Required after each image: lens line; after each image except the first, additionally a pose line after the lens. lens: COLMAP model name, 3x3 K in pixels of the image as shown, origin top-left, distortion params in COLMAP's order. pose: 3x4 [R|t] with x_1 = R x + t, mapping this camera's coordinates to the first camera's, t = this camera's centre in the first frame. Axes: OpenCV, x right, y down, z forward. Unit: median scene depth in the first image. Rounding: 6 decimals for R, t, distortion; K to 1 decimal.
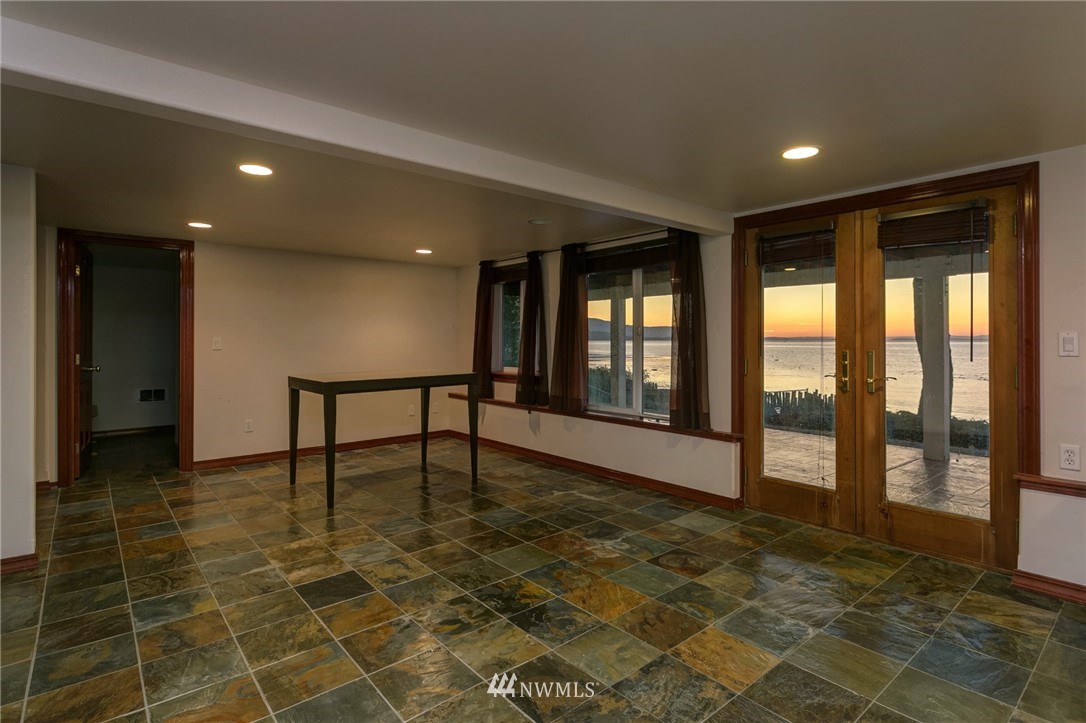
lens RADIAL K [[538.9, 0, 543.0], [0, 538.9, 339.4], [0, 0, 1]] dist [0.010153, 0.000313]
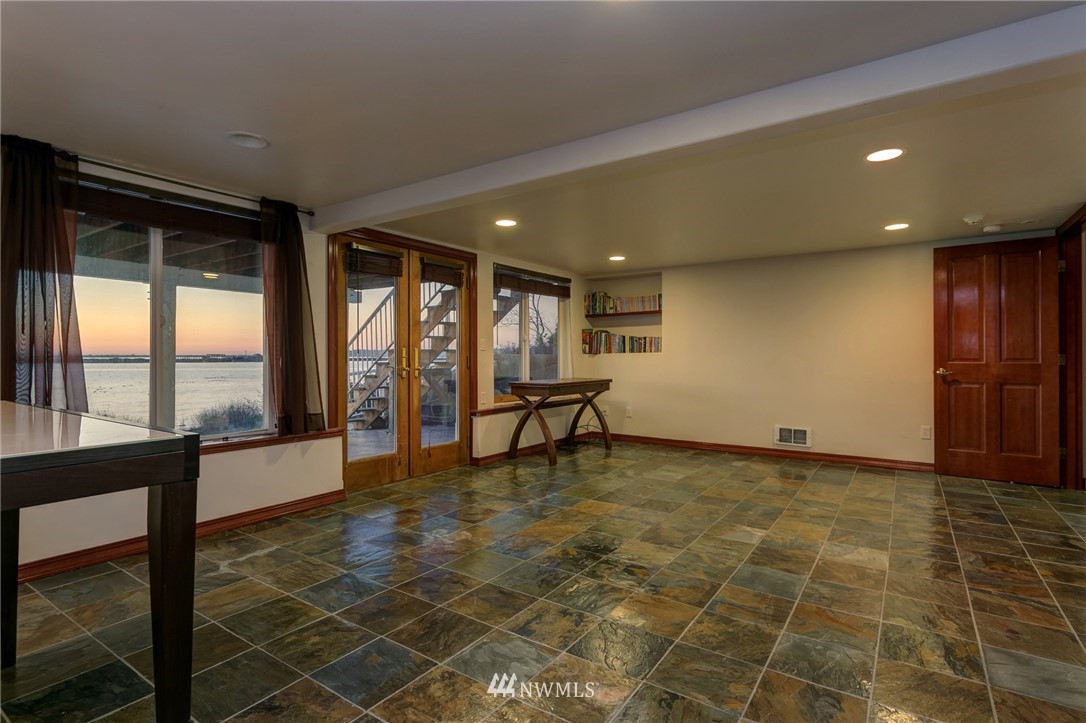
lens RADIAL K [[527.6, 0, 533.2], [0, 527.6, 355.4], [0, 0, 1]] dist [0.010980, 0.000555]
pose [[-0.240347, 0.001907, 0.970685, -1.047535], [-0.002590, 0.999993, -0.002606, 0.050633], [-0.970684, -0.003141, -0.240340, 1.261218]]
